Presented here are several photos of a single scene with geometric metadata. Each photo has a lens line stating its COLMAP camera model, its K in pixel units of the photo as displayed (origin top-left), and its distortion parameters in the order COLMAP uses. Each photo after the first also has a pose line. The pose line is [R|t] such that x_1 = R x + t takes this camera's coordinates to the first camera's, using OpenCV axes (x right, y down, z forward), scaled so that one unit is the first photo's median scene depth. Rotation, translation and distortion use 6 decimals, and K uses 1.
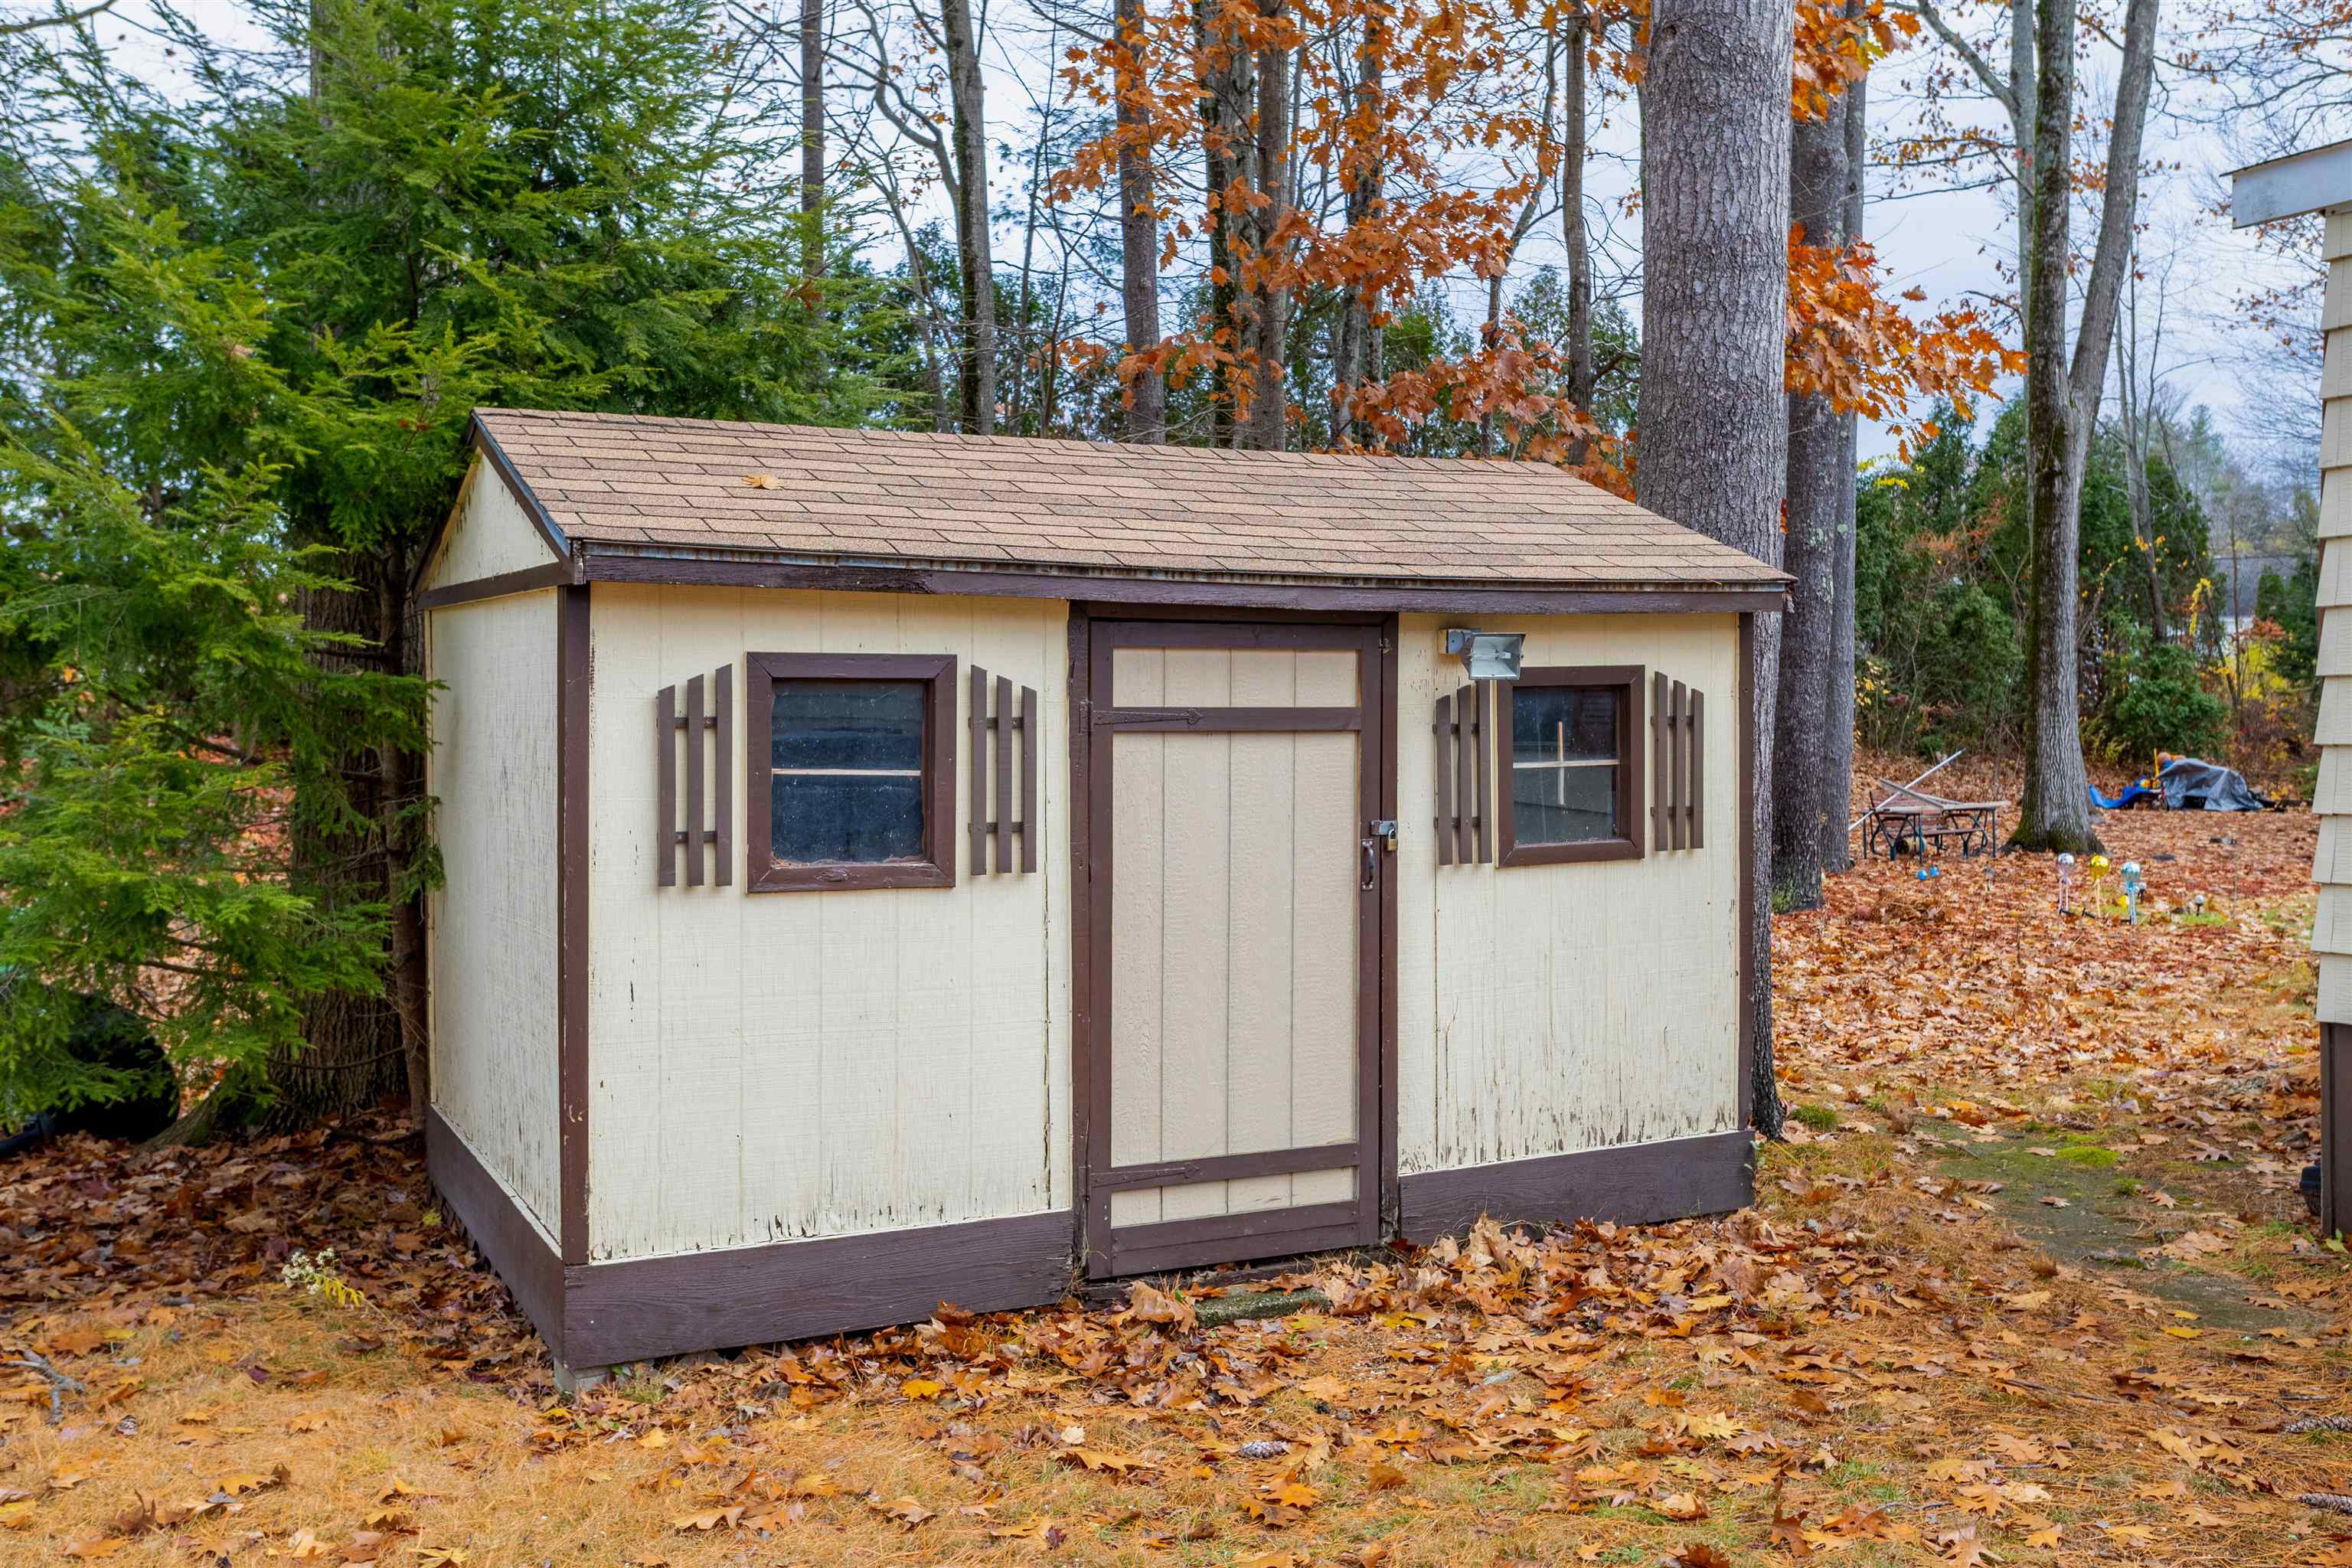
lens RADIAL K [[2222.0, 0, 1176.0], [0, 2222.0, 784.0], [0, 0, 1]] dist [-0.002076, -0.000864]
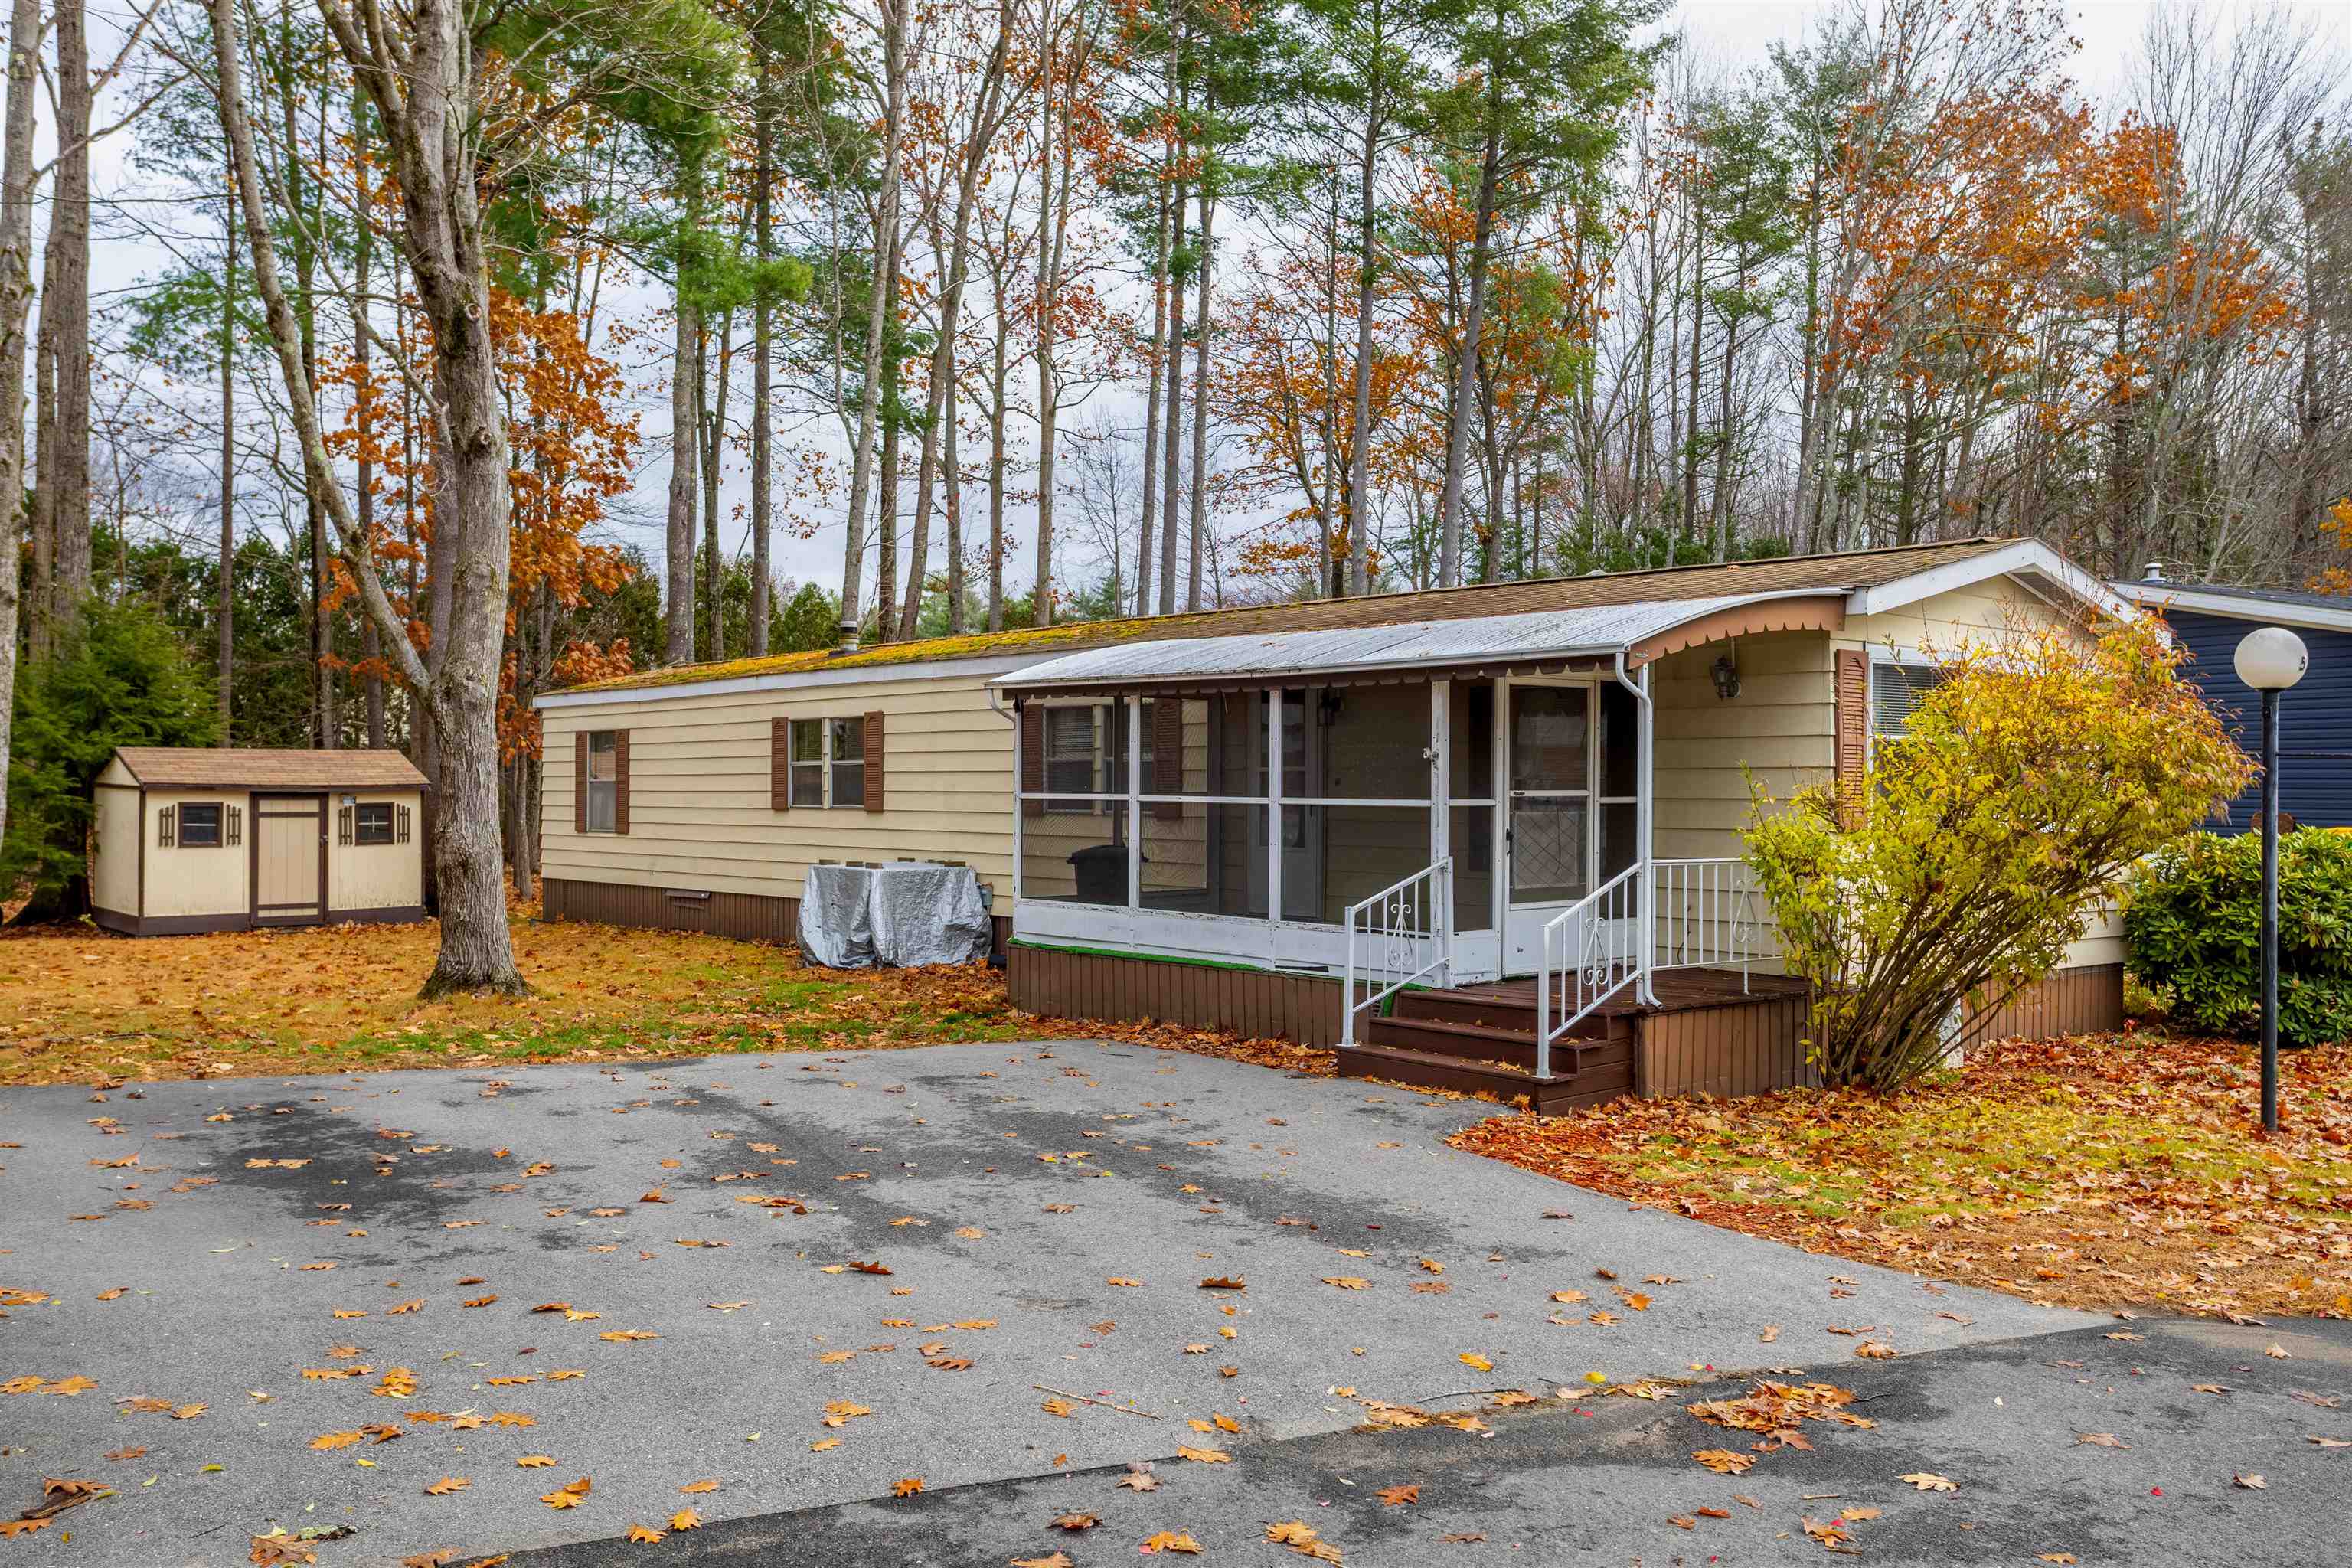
lens RADIAL K [[2026.6, 0, 1178.8], [0, 2026.6, 768.3], [0, 0, 1]] dist [0.004085, 0.054940]
pose [[0.969623, 0.003760, 0.244574, 0.838939], [0.006967, 0.999052, -0.042980, 0.076519], [-0.244504, 0.043378, 0.968677, -3.856178]]
